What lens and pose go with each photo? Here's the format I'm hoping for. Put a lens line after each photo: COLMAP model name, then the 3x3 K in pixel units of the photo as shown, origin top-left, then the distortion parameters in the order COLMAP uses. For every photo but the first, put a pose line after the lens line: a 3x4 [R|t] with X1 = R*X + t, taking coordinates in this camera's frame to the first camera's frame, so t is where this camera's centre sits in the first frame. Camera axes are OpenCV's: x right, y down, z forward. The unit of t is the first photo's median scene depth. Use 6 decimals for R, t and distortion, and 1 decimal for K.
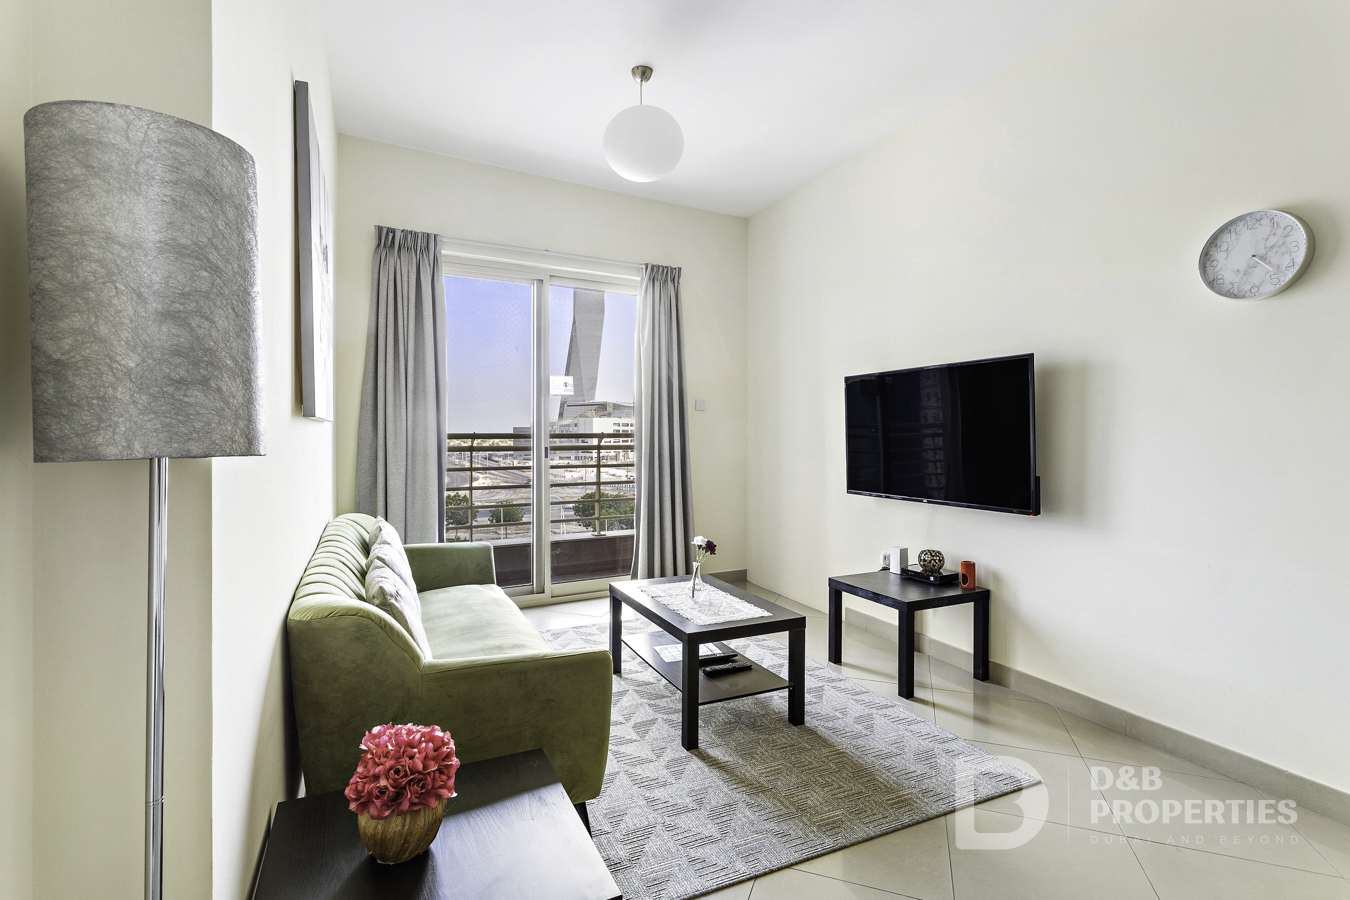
lens RADIAL K [[642.4, 0, 677.7], [0, 642.4, 445.9], [0, 0, 1]] dist [0.003189, 0.000205]
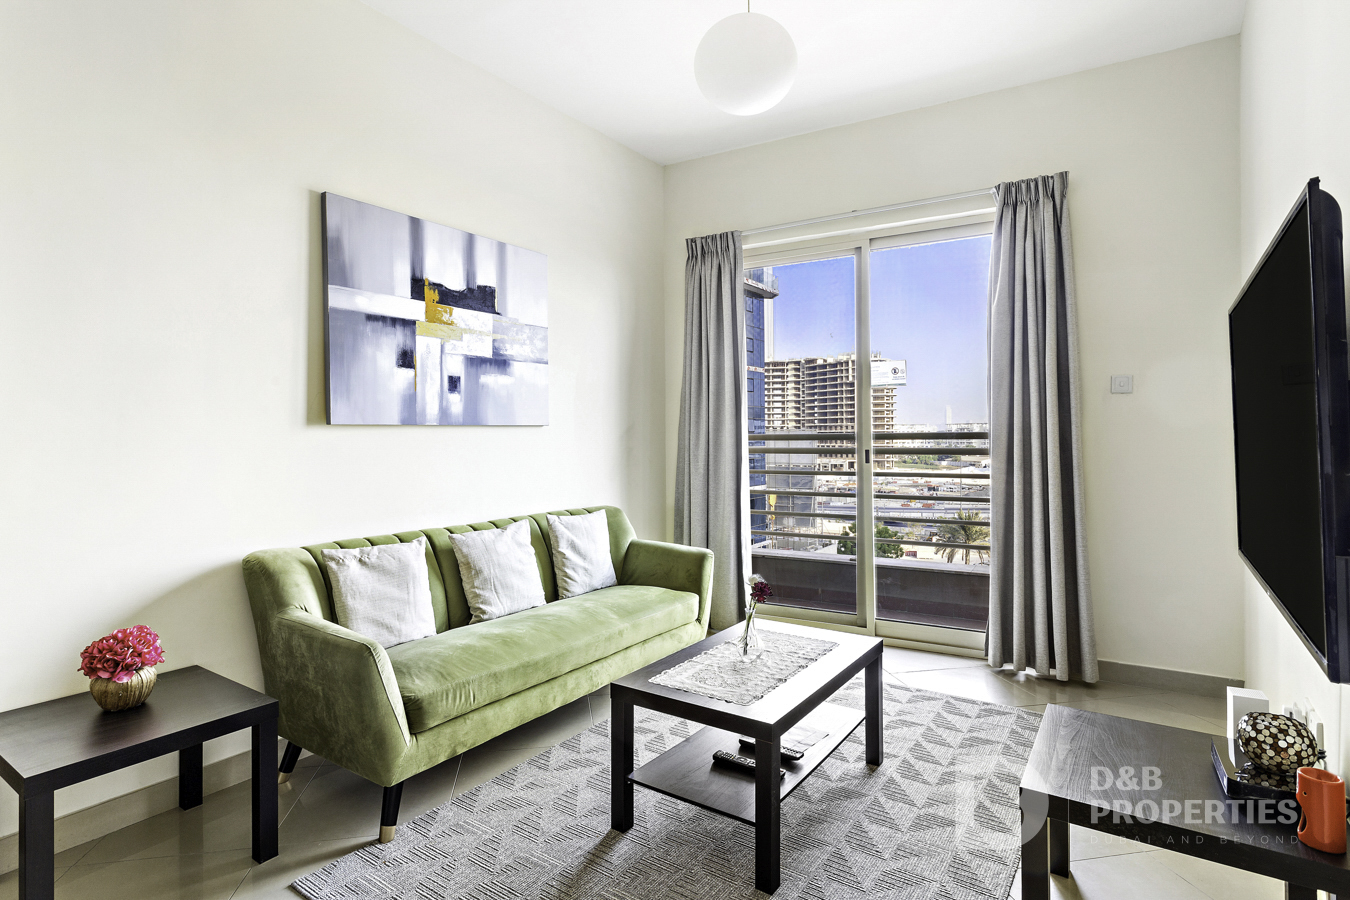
lens RADIAL K [[696.6, 0, 681.7], [0, 696.6, 443.7], [0, 0, 1]] dist [-0.001967, 0.000339]
pose [[0.503976, 0.005475, -0.863700, 0.916643], [-0.008221, 0.999965, 0.001542, -0.010601], [0.863678, 0.006323, 0.504003, 0.717045]]
